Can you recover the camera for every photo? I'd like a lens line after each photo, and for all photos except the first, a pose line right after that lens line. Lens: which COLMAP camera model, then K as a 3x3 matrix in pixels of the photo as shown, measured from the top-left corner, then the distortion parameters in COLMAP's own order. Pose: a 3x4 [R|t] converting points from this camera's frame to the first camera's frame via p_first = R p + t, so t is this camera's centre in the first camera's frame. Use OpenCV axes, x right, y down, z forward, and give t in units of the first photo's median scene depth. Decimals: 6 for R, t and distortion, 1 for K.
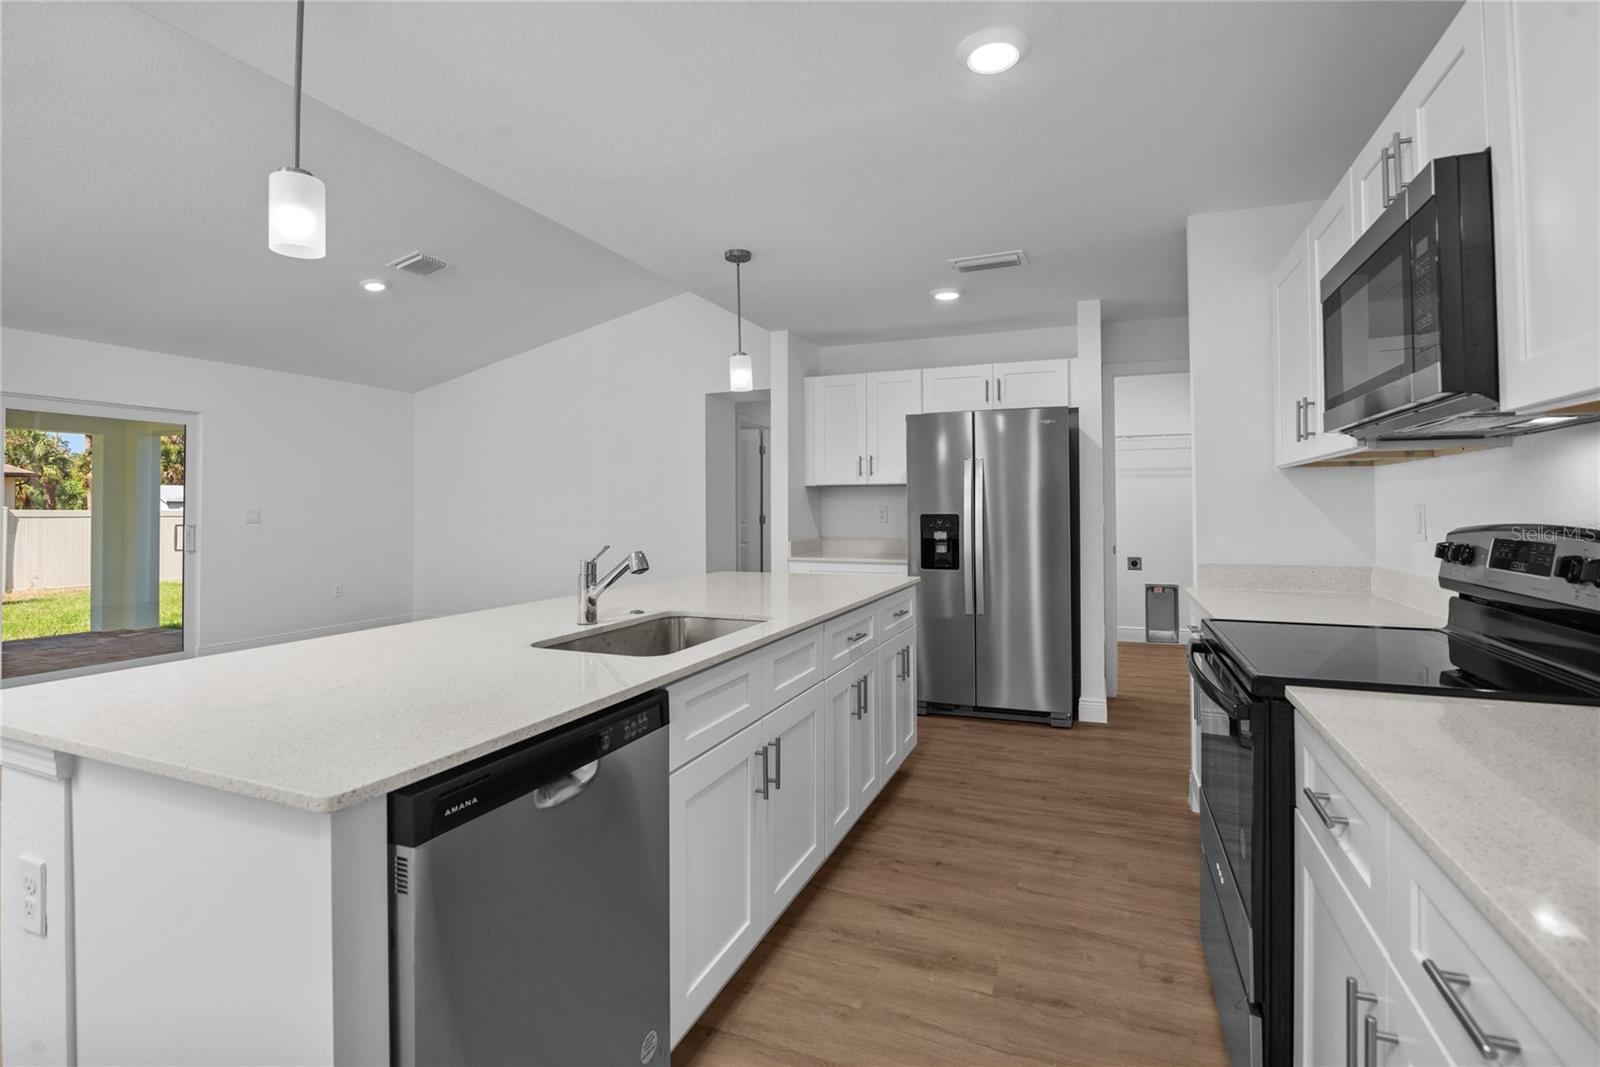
lens RADIAL K [[740.1, 0, 803.8], [0, 740.1, 510.9], [0, 0, 1]] dist [-0.020791, 0.000286]
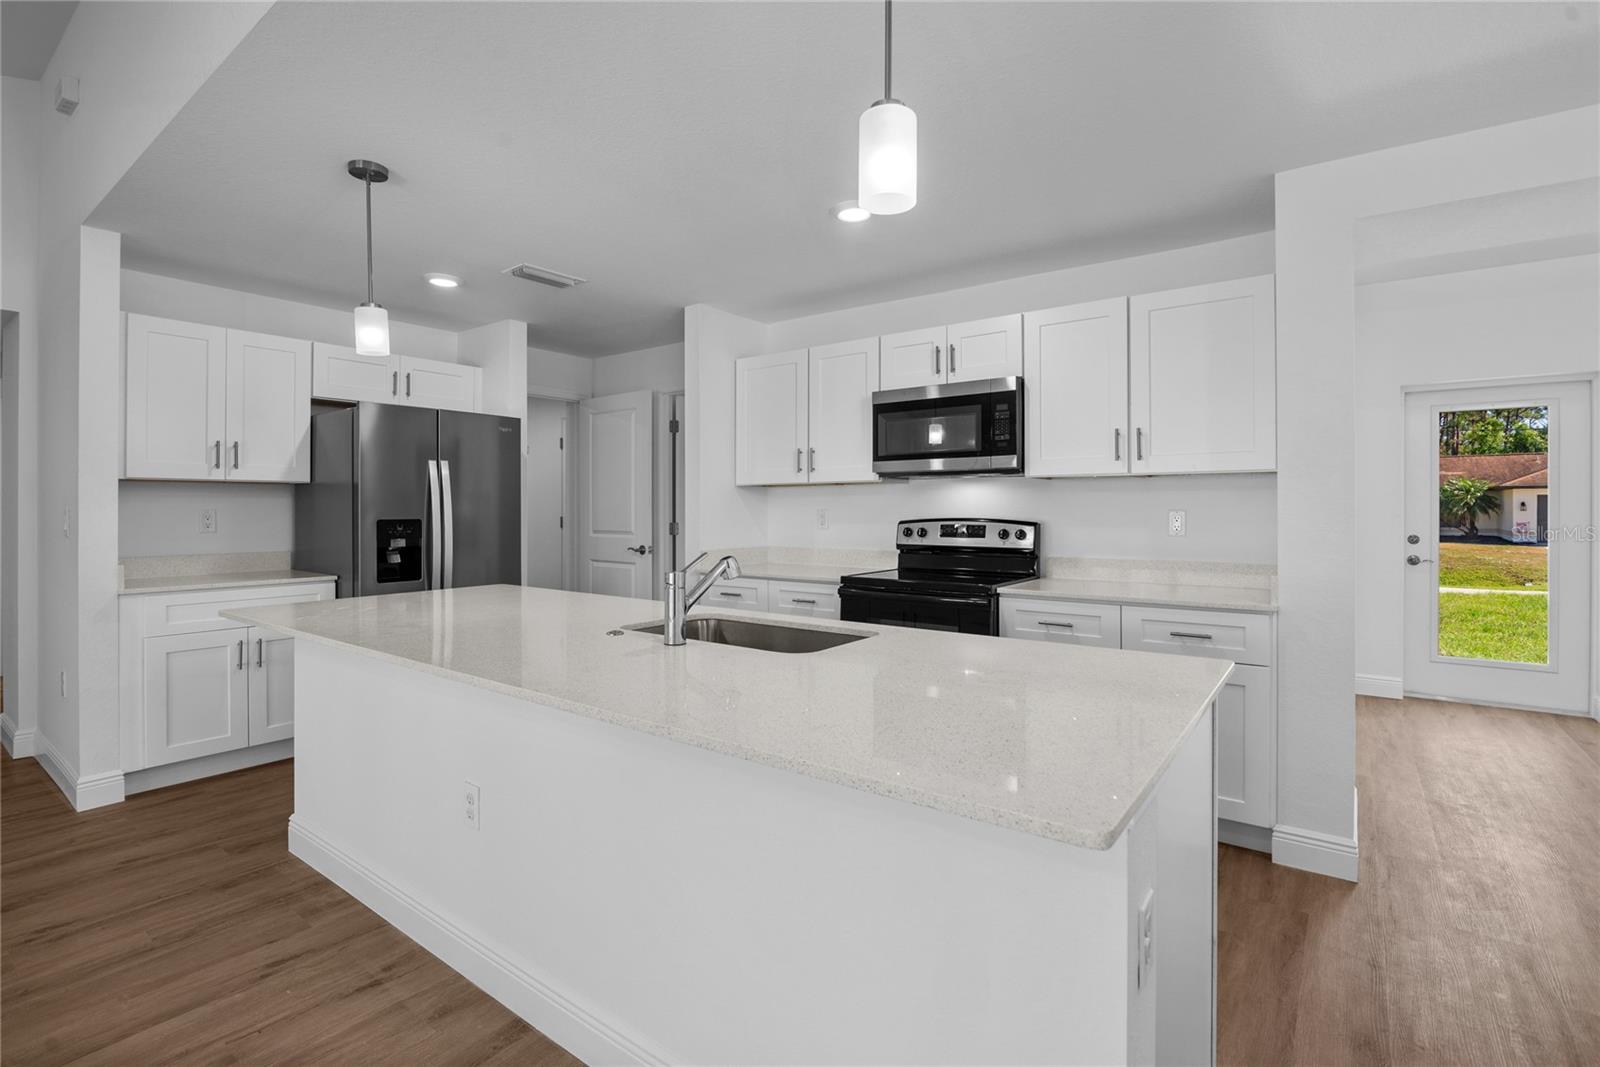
lens RADIAL K [[740.1, 0, 803.8], [0, 740.1, 510.9], [0, 0, 1]] dist [-0.020791, 0.000286]
pose [[0.254794, 0.002535, 0.966992, -0.544466], [0.005372, 0.999977, -0.004036, 0.000571], [-0.966980, 0.006223, 0.254774, 0.311254]]
